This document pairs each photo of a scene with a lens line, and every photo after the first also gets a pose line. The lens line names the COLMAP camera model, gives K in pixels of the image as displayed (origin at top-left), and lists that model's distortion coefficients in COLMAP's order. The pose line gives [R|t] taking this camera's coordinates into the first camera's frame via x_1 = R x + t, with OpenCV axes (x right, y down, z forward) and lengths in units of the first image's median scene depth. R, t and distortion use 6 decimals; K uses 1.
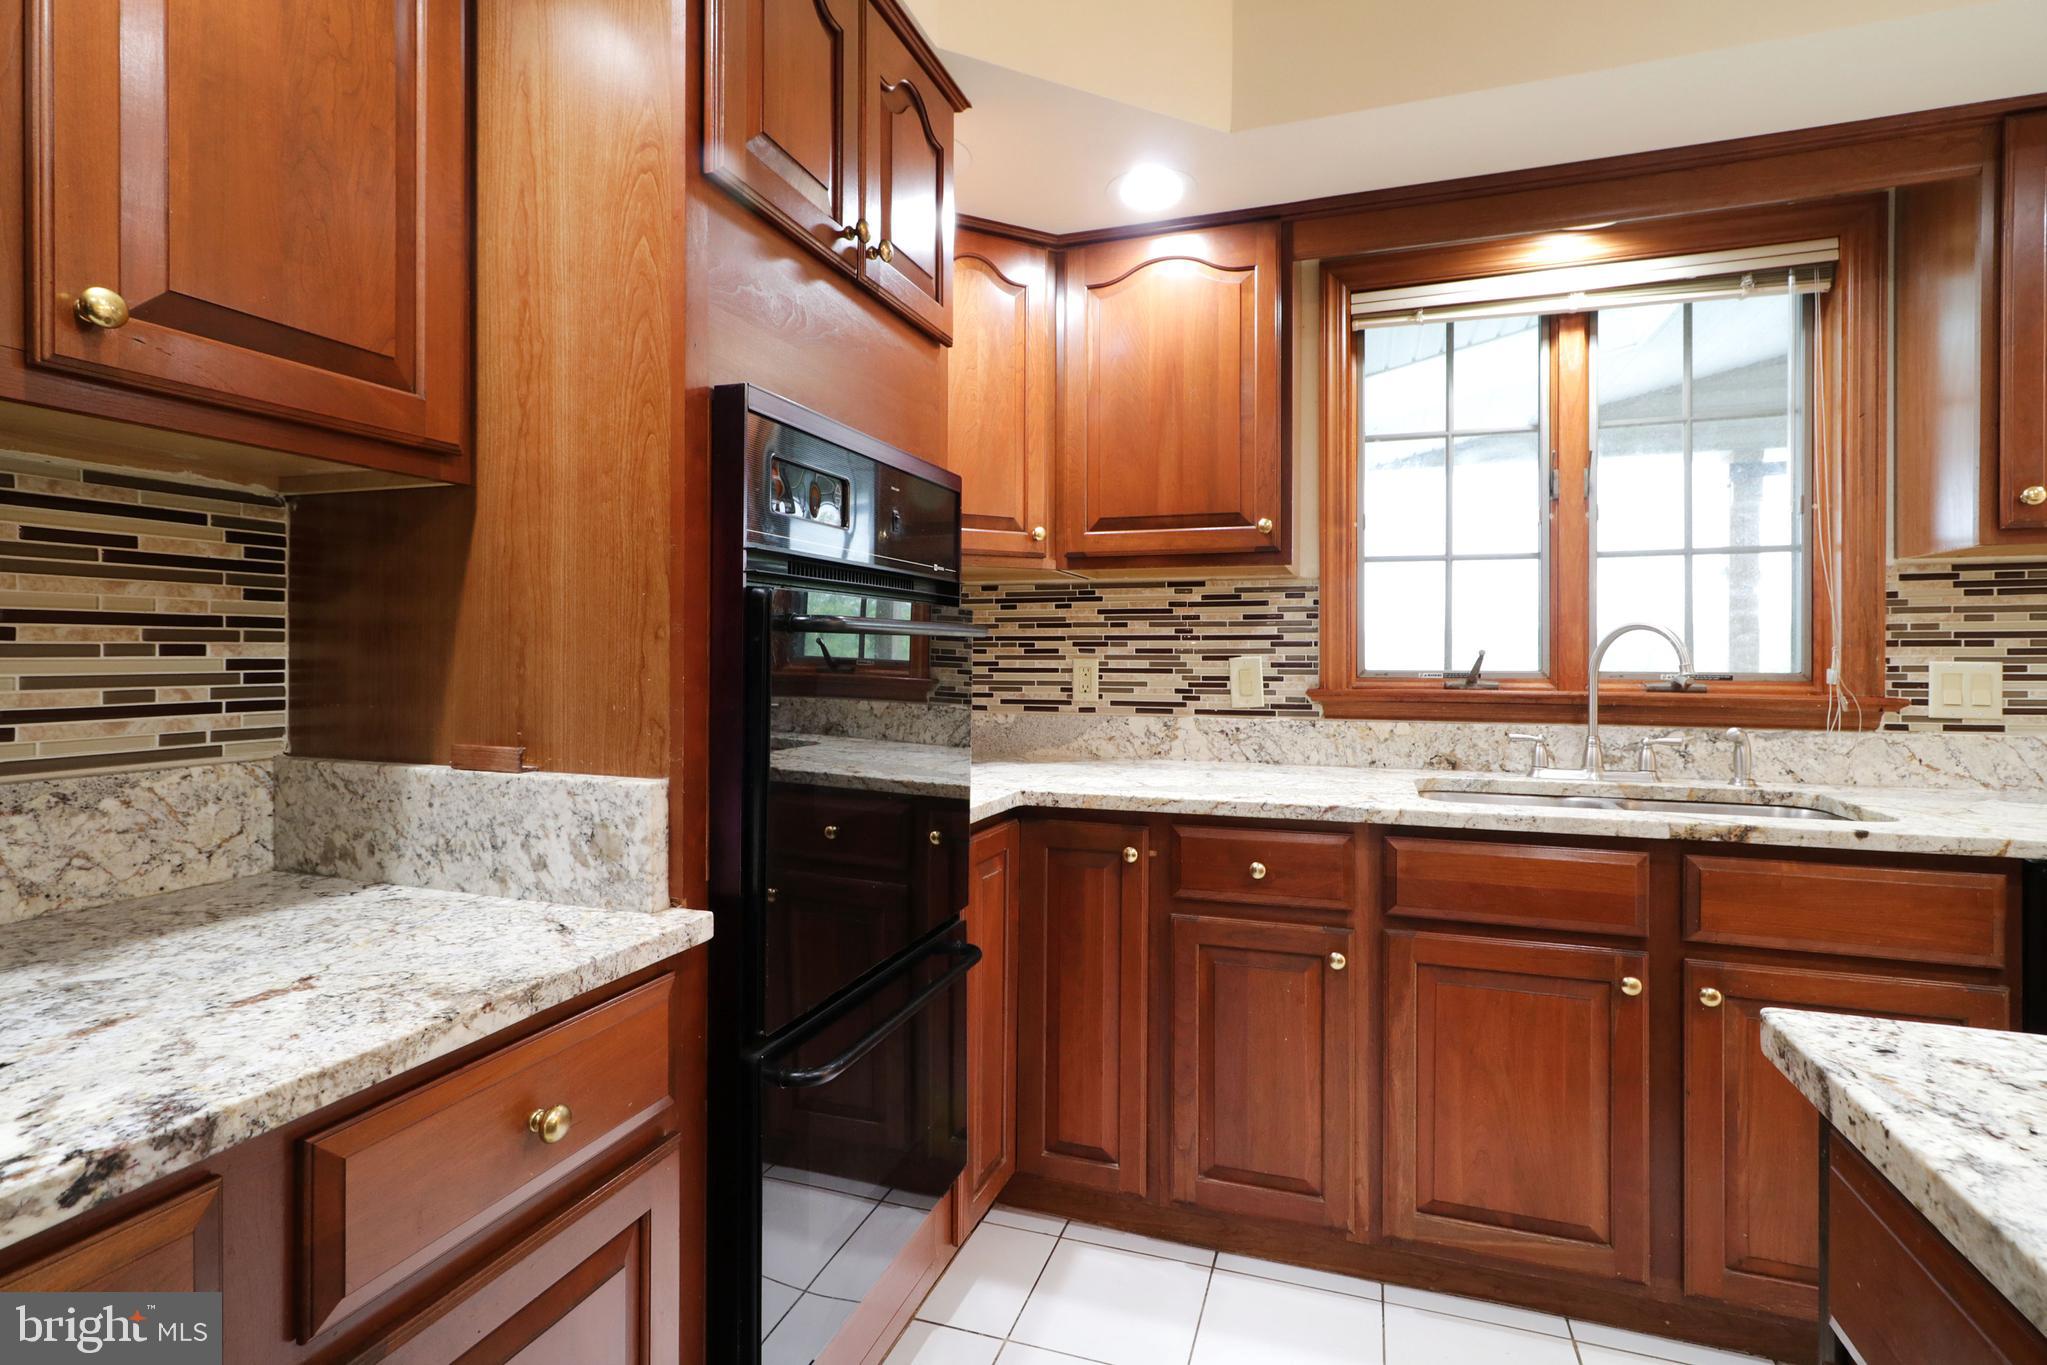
lens RADIAL K [[973.7, 0, 1040.6], [0, 973.7, 652.5], [0, 0, 1]] dist [0.004205, -0.000278]
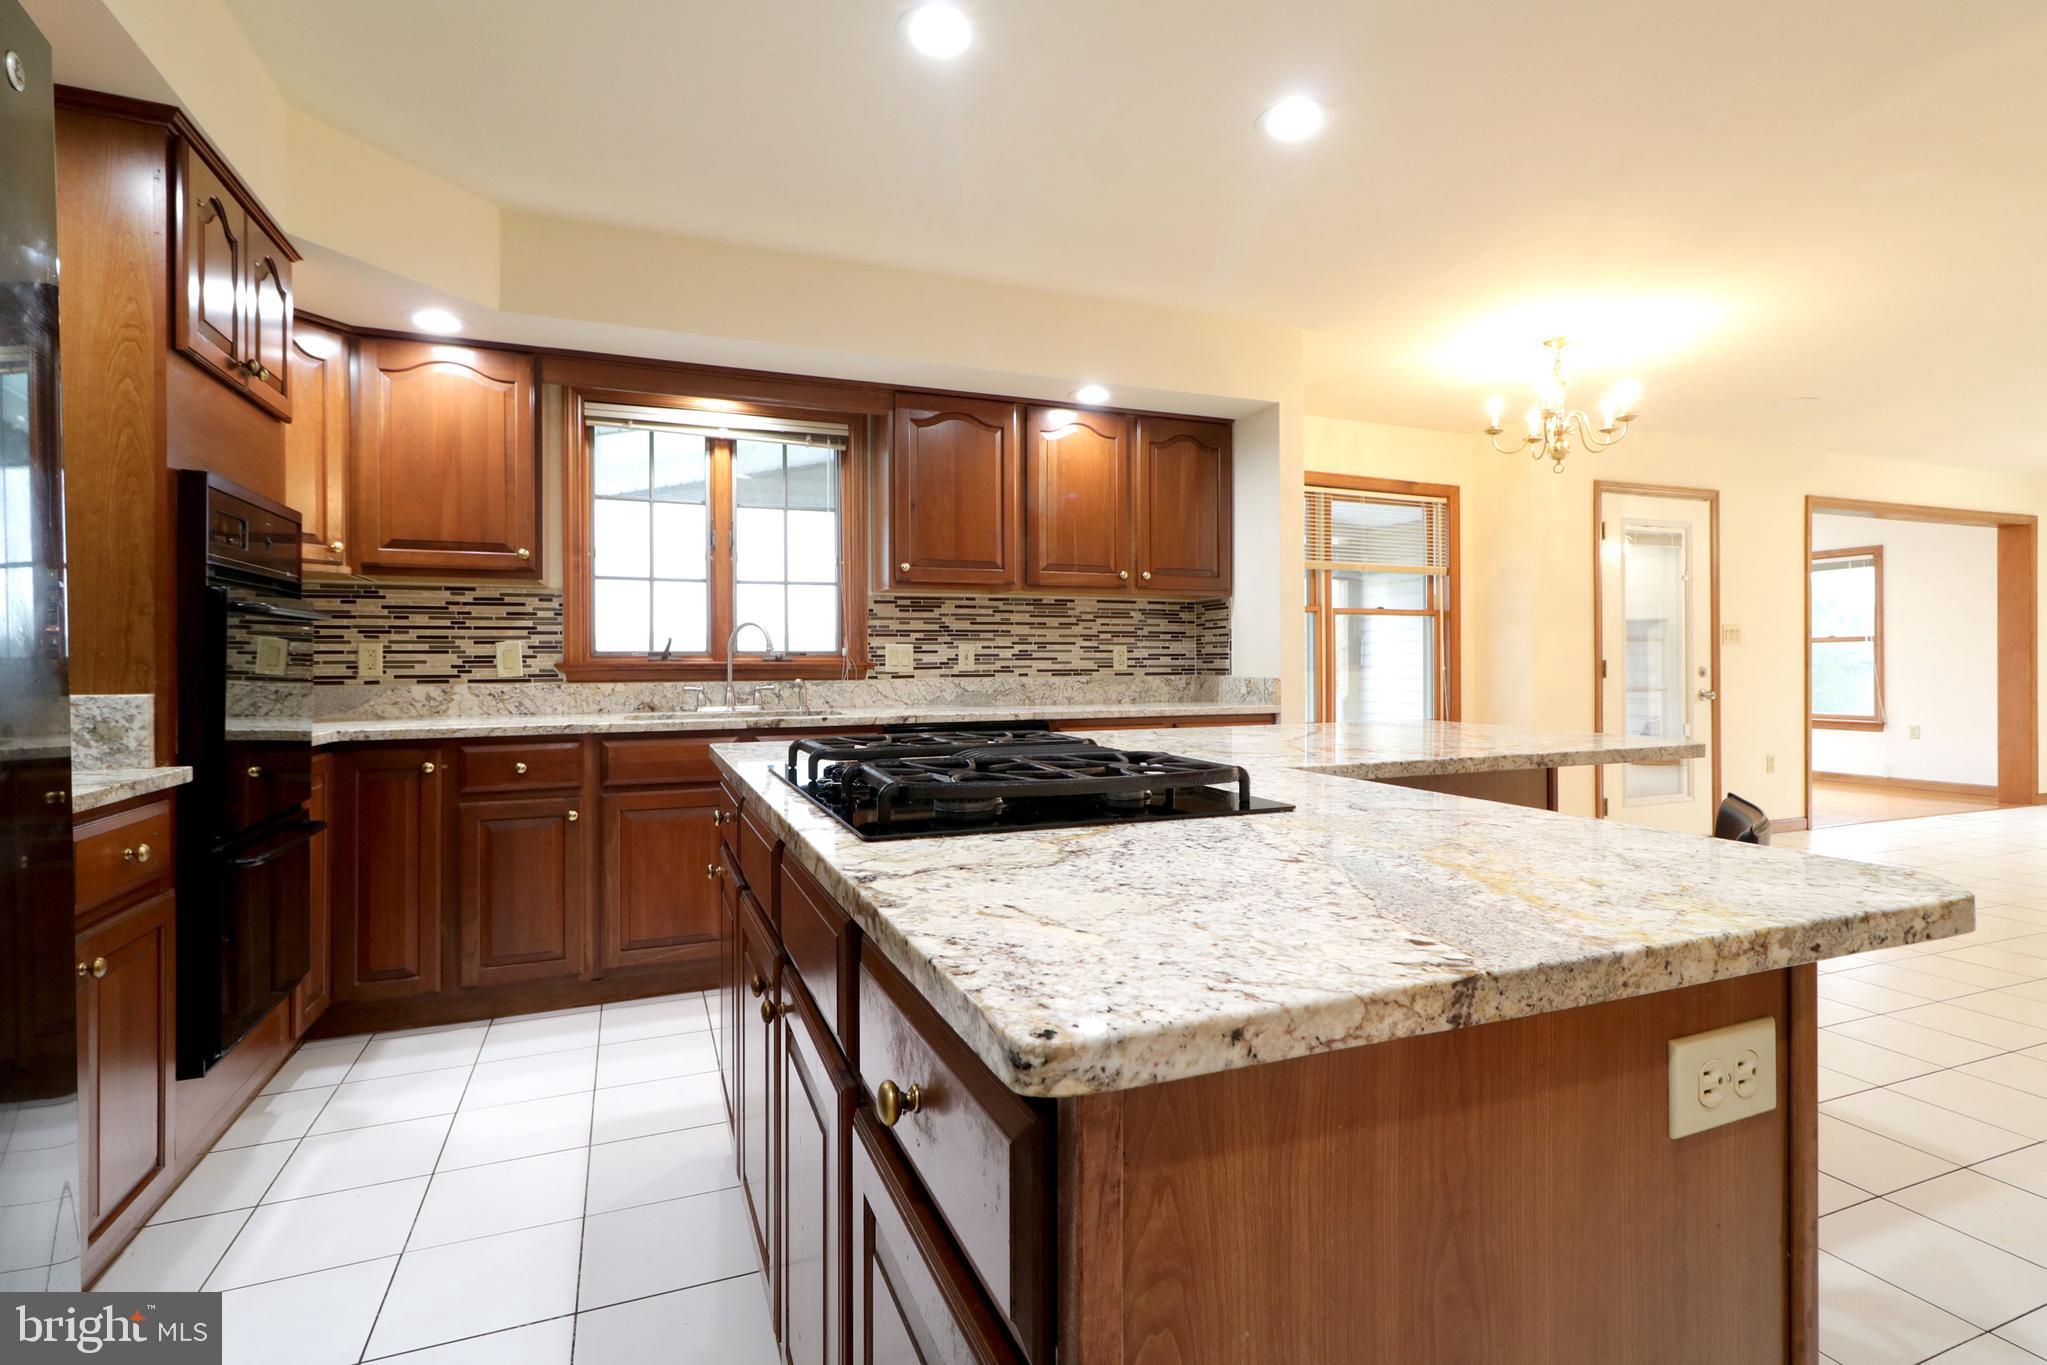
lens RADIAL K [[973.7, 0, 1024.0], [0, 973.7, 663.0], [0, 0, 1]] dist [0.004205, -0.000278]
pose [[0.760485, -0.006417, 0.649324, -0.173242], [0.003279, 0.999976, 0.006041, 0.035986], [-0.649348, -0.002465, 0.760488, -0.700242]]
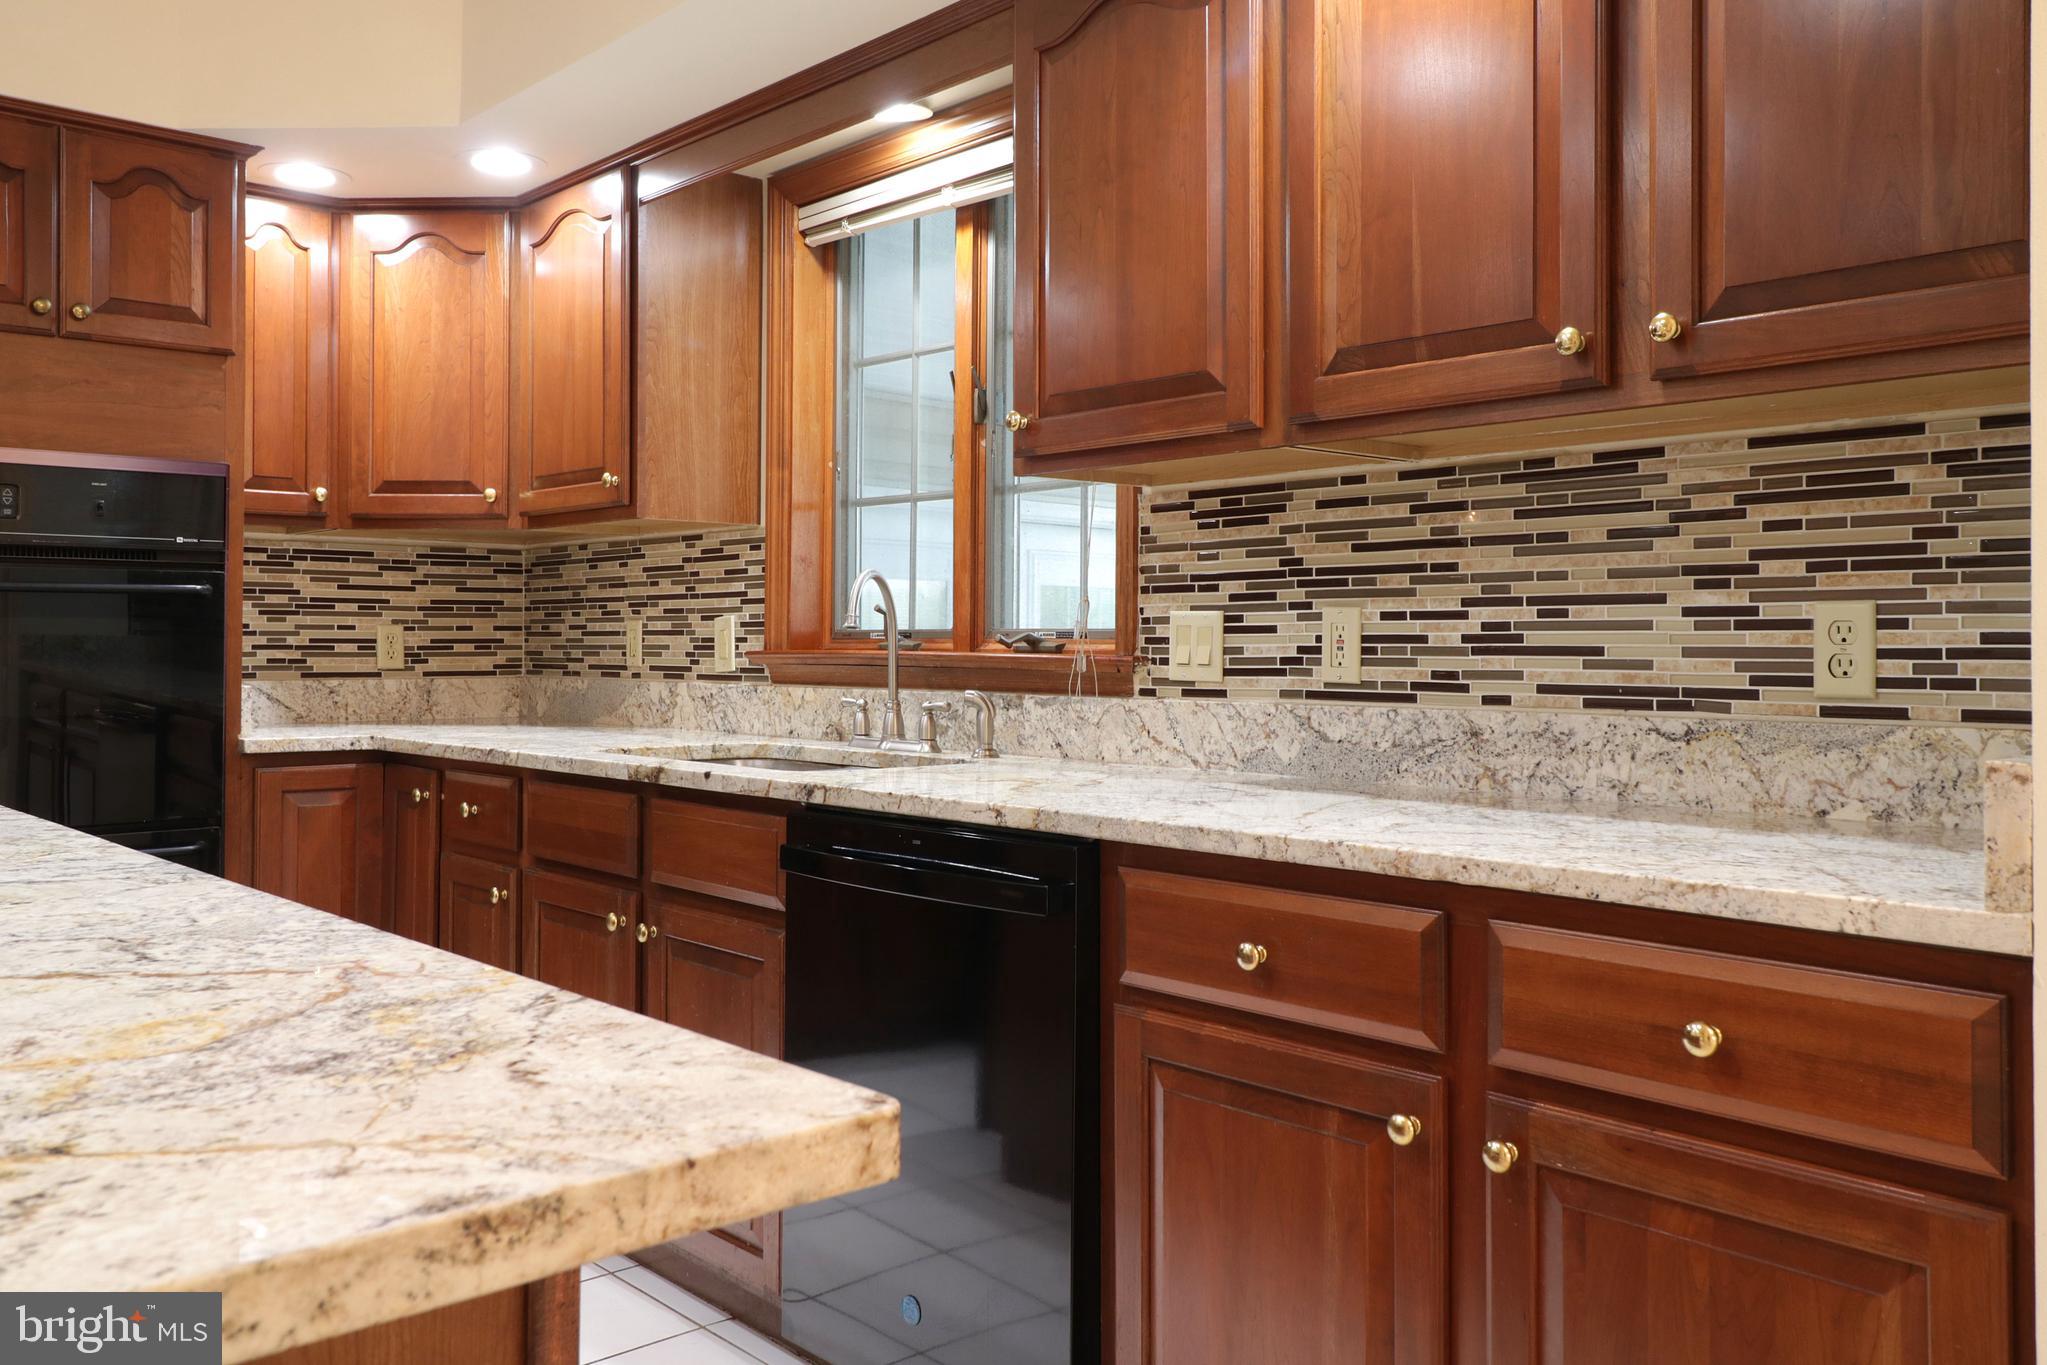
lens RADIAL K [[1628.8, 0, 990.8], [0, 1628.8, 618.1], [0, 0, 1]] dist [0.000560, -0.004643]
pose [[0.871808, -0.006146, -0.489809, 1.426287], [-0.001215, 0.999891, -0.014708, 0.034463], [0.489846, 0.013417, 0.871706, -0.253210]]
